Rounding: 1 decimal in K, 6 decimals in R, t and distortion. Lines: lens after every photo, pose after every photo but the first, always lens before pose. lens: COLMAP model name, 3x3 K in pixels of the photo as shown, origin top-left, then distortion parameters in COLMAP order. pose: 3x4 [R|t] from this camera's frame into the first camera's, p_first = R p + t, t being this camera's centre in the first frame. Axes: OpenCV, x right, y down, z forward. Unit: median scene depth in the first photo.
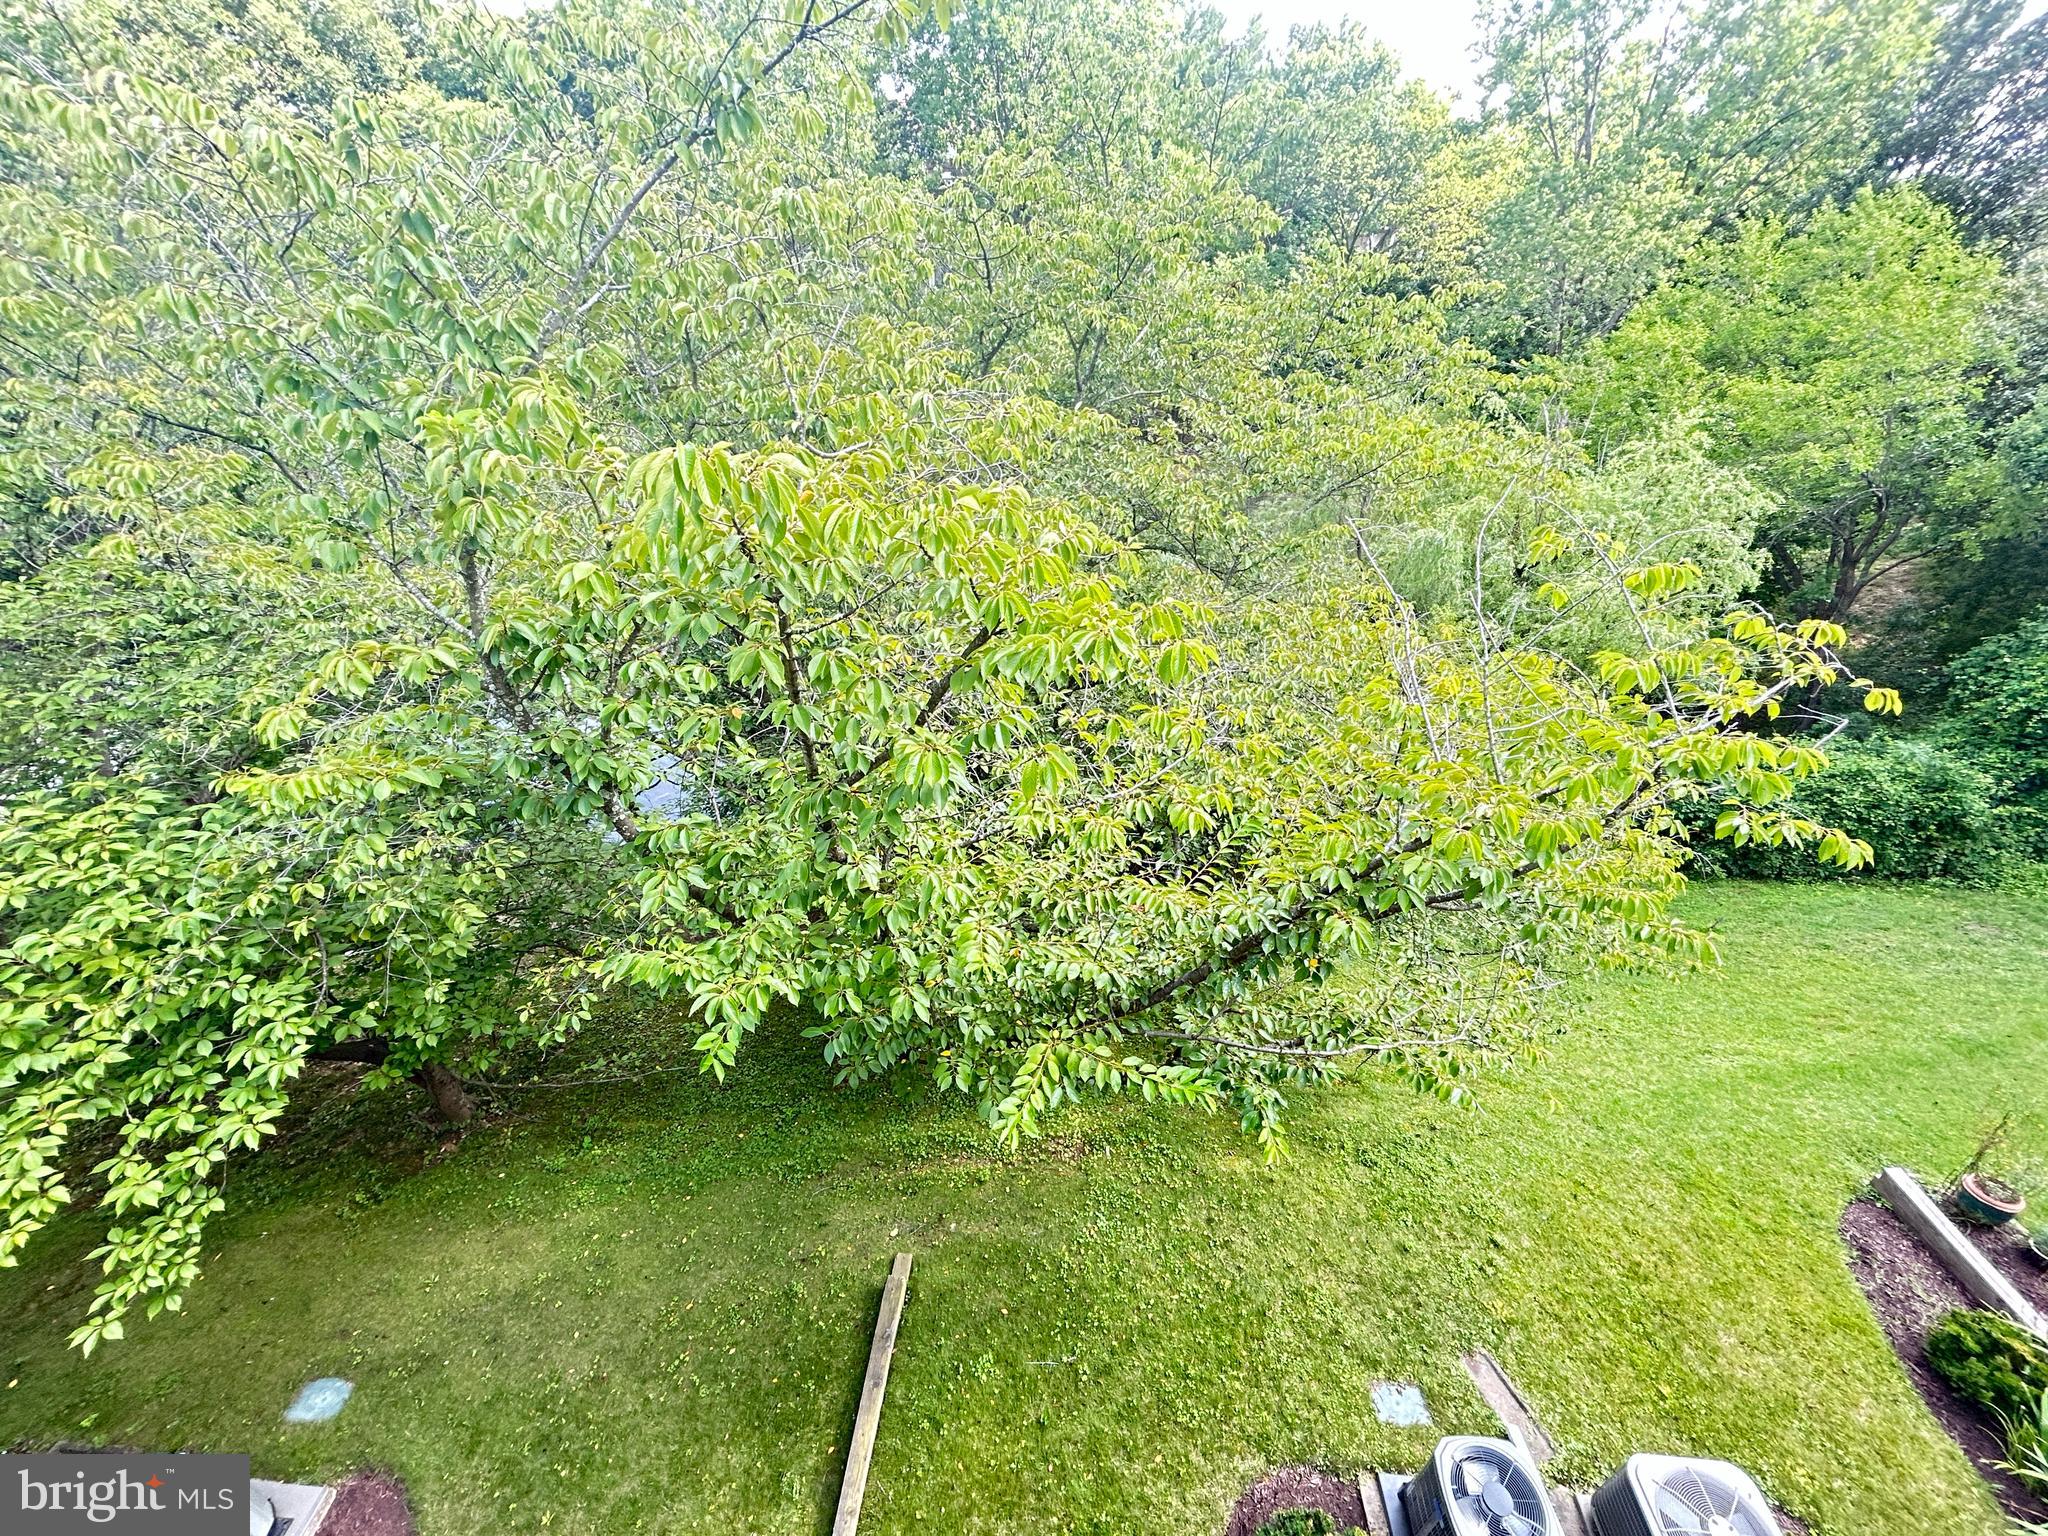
lens RADIAL K [[827.3, 0, 1023.0], [0, 827.3, 762.8], [0, 0, 1]] dist [0.001182, -0.000111]
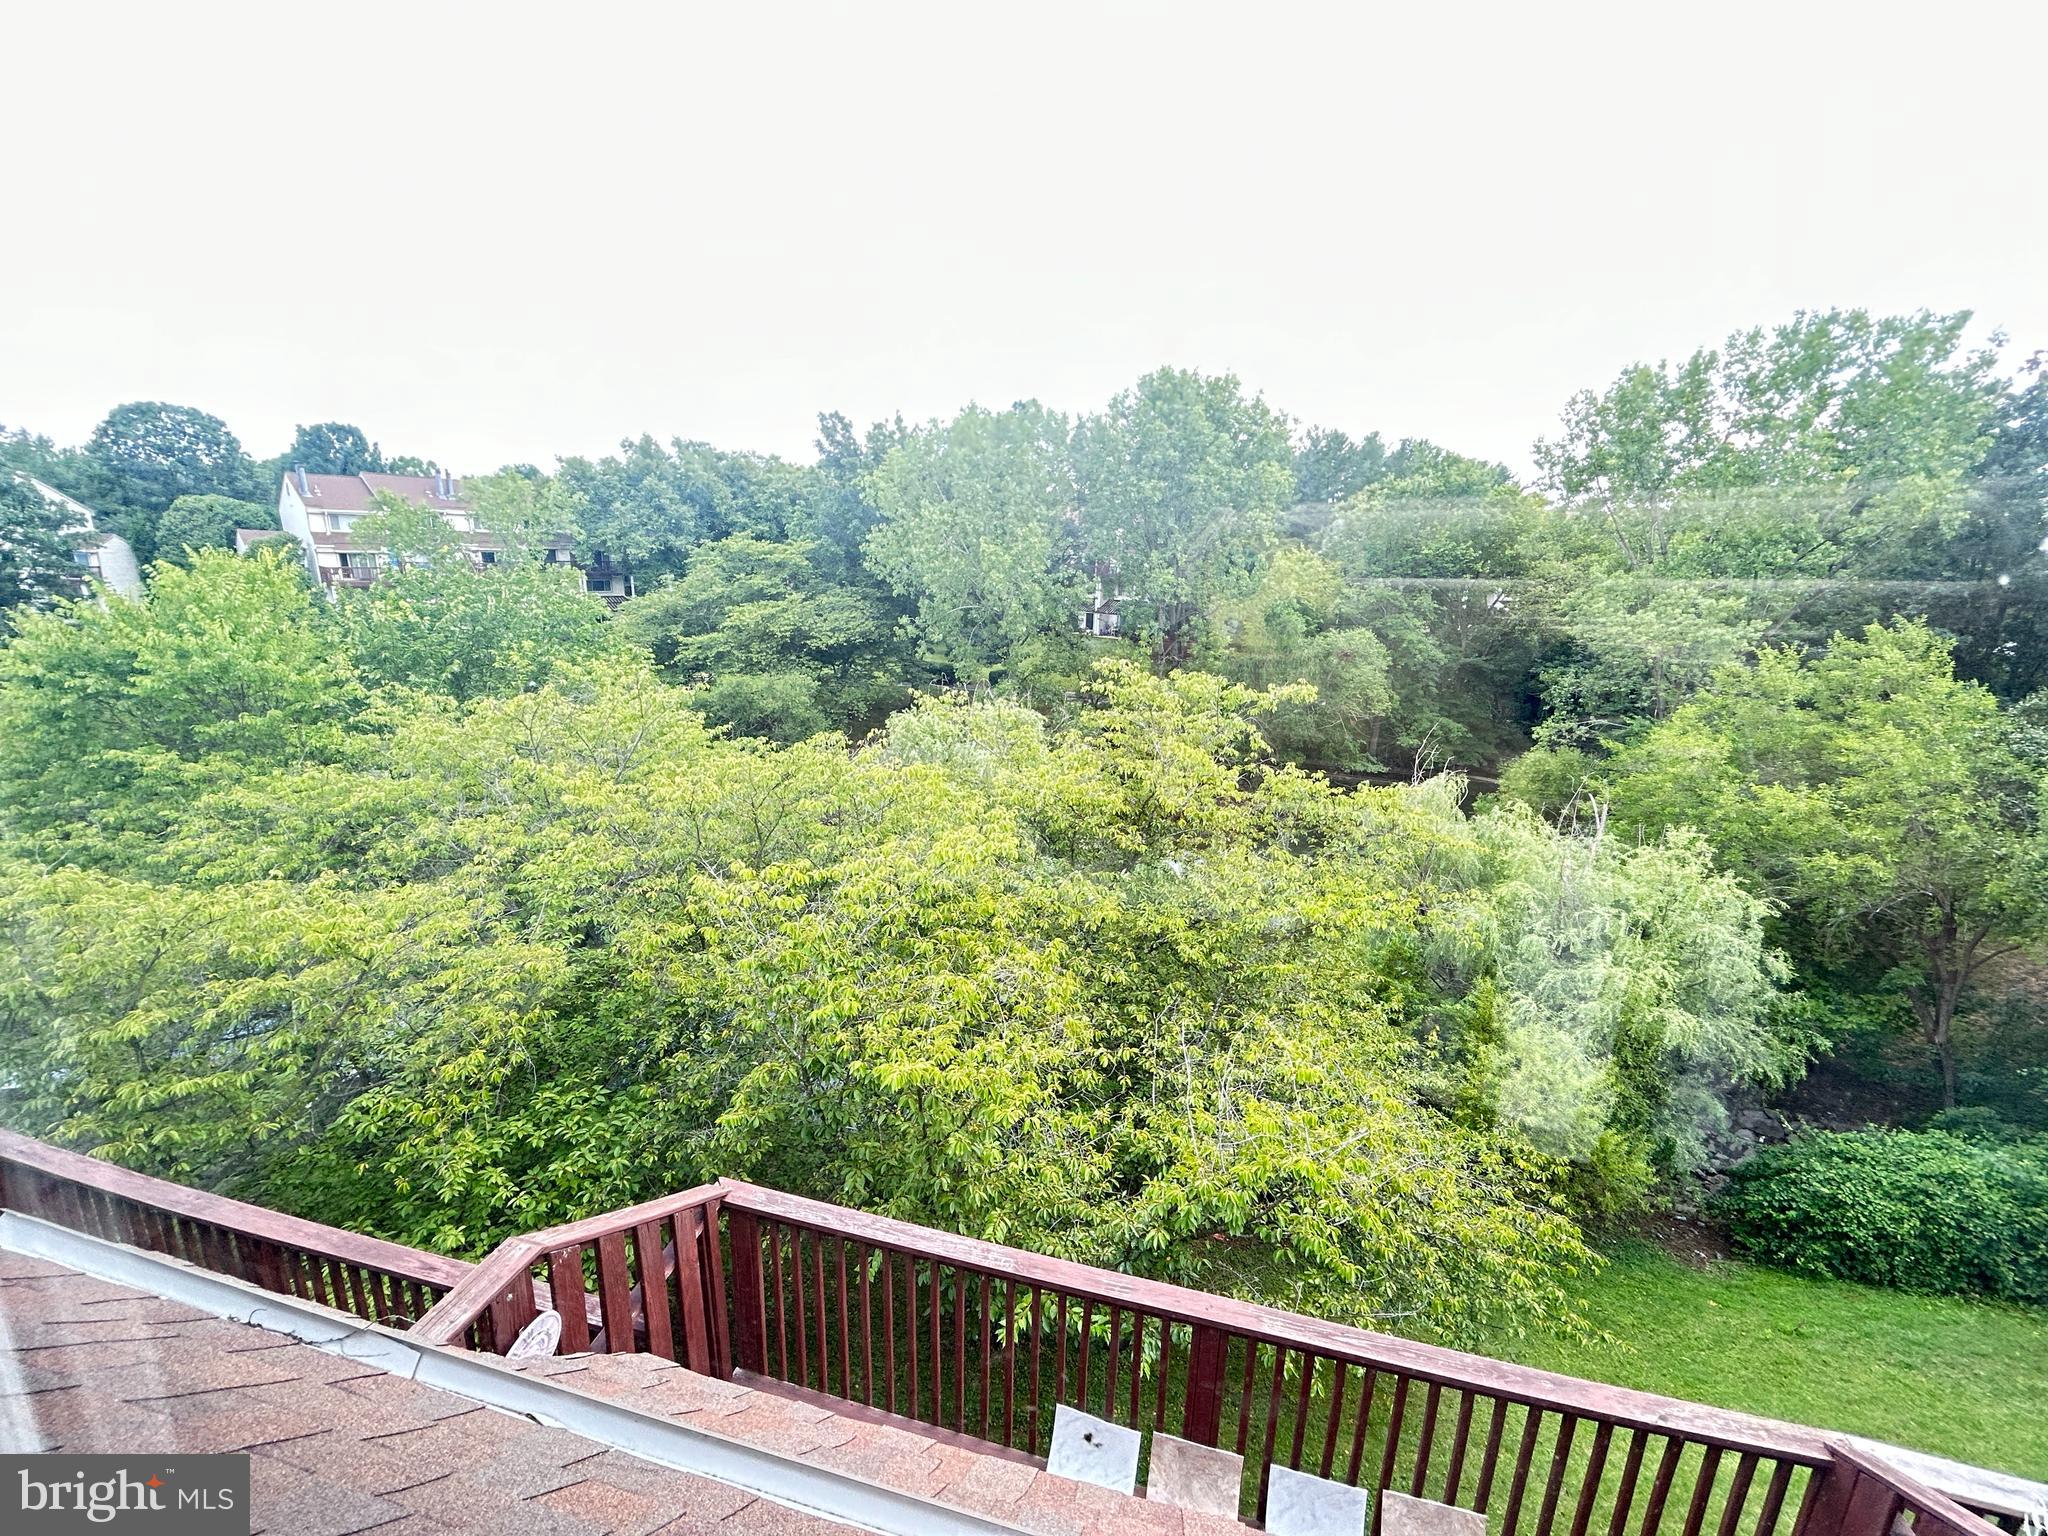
lens RADIAL K [[833.0, 0, 1026.2], [0, 833.0, 762.5], [0, 0, 1]] dist [0.002639, -0.000495]
pose [[0.981427, 0.016660, -0.191111, 0.213821], [-0.078208, 0.944422, -0.319298, -0.115405], [0.175170, 0.328314, 0.928184, -0.693272]]
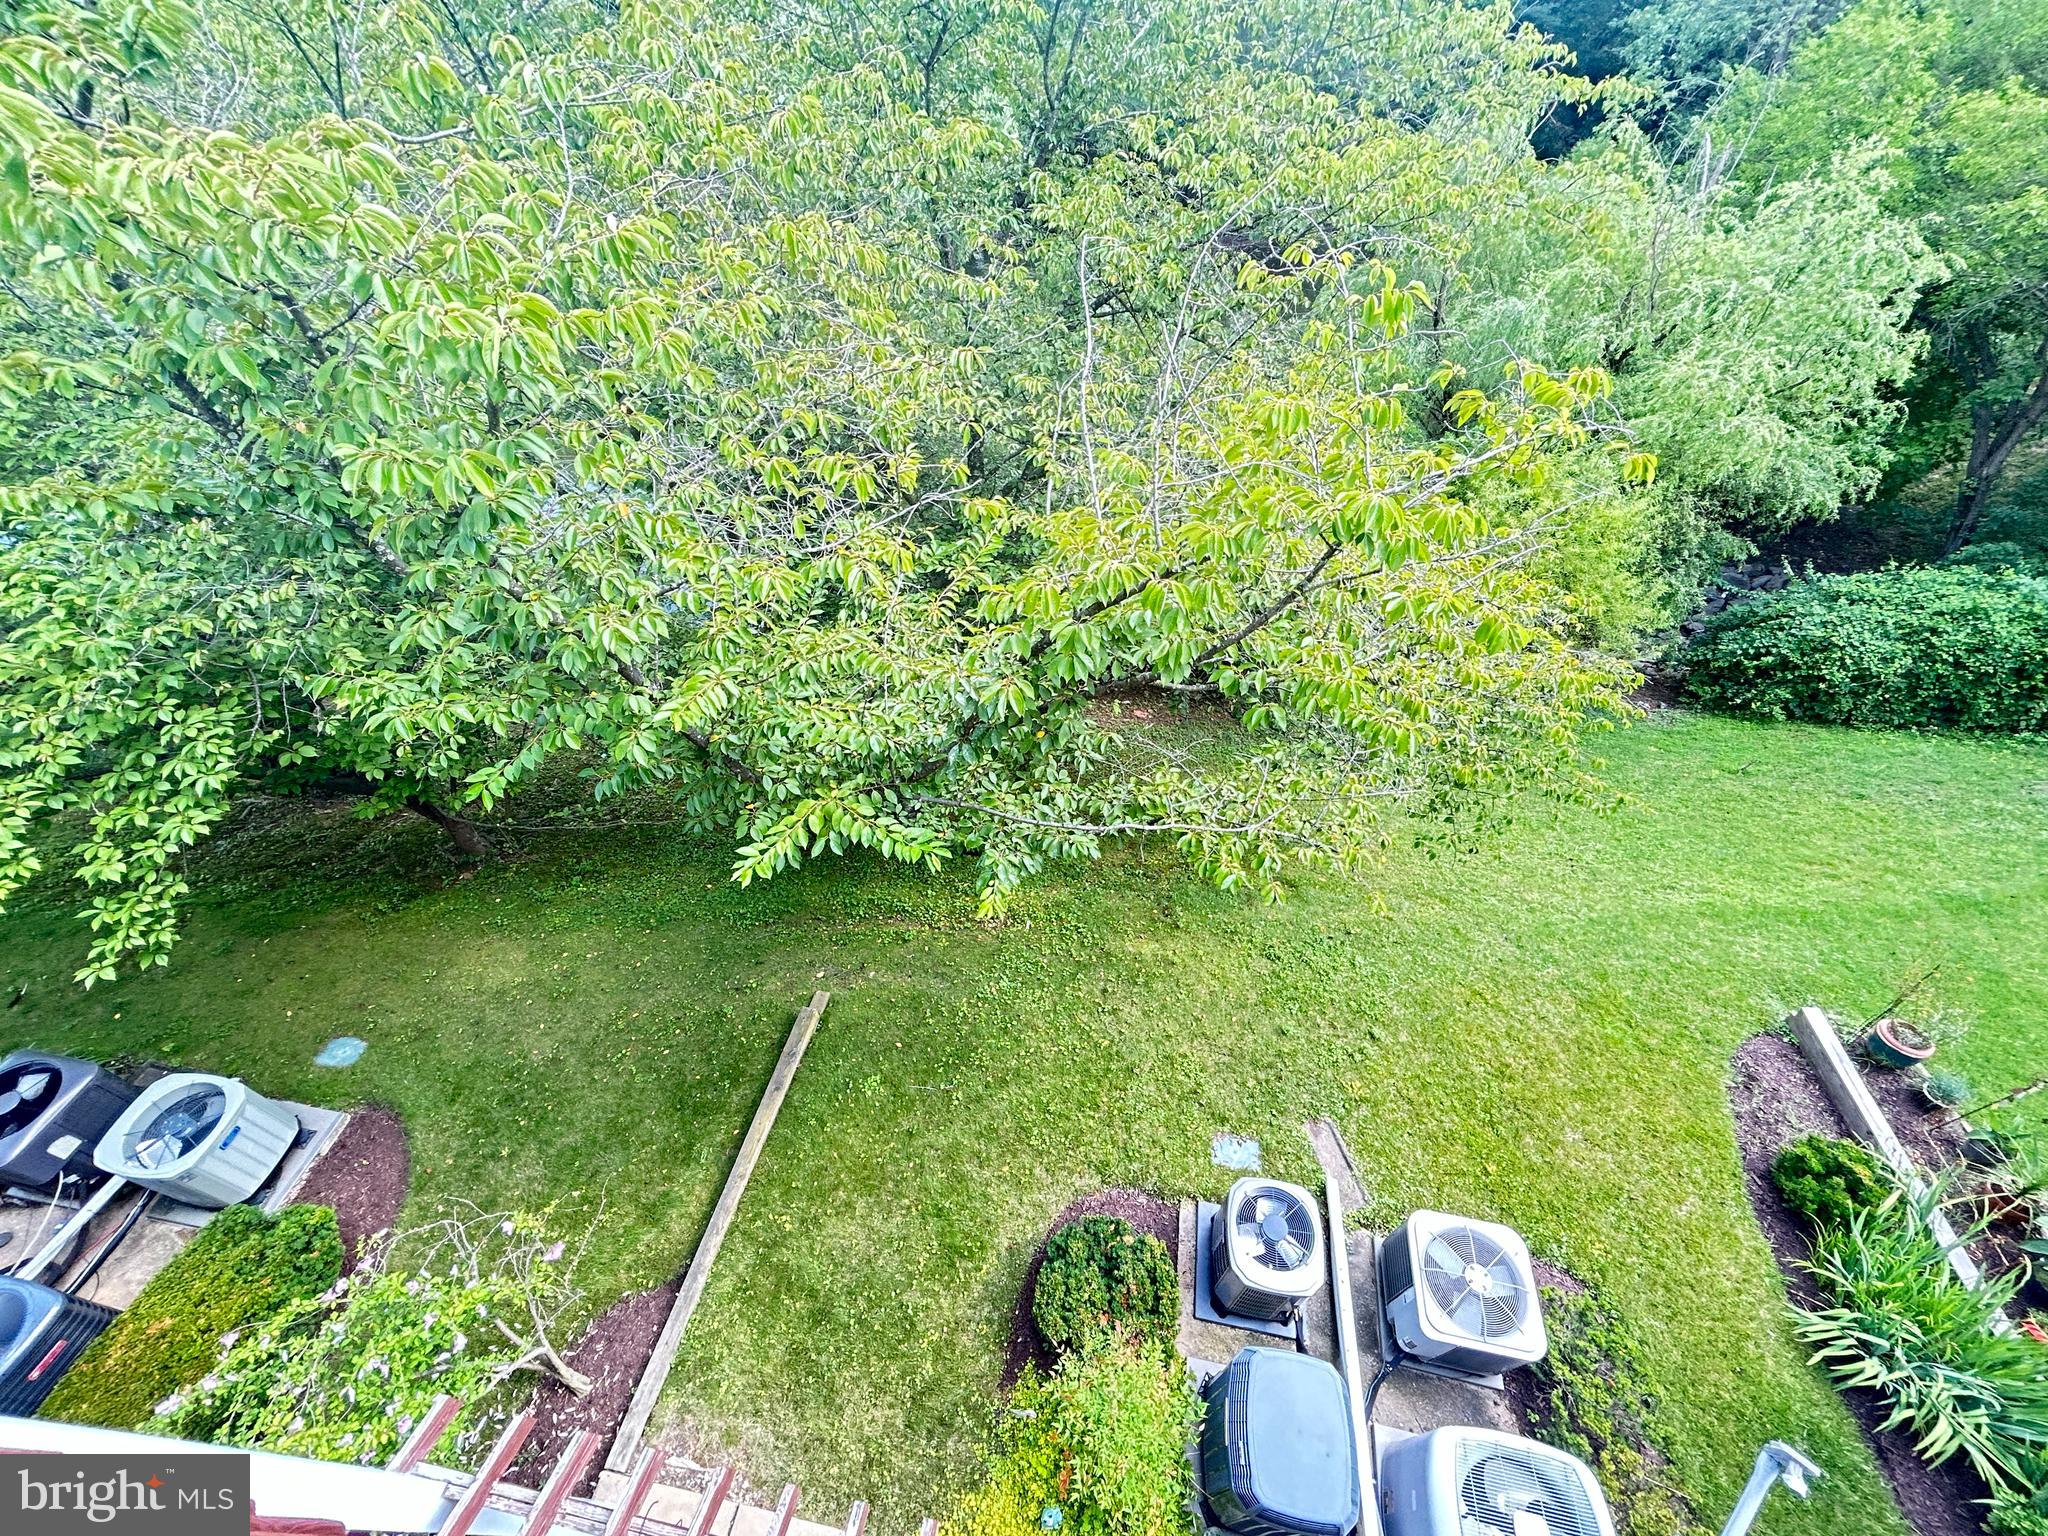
lens RADIAL K [[829.3, 0, 1026.6], [0, 829.3, 762.4], [0, 0, 1]] dist [-0.000292, 0.000090]
pose [[0.993343, 0.066072, -0.094358, 0.243344], [-0.043000, 0.972622, 0.228380, 0.024634], [0.106864, -0.222803, 0.968989, 0.011205]]
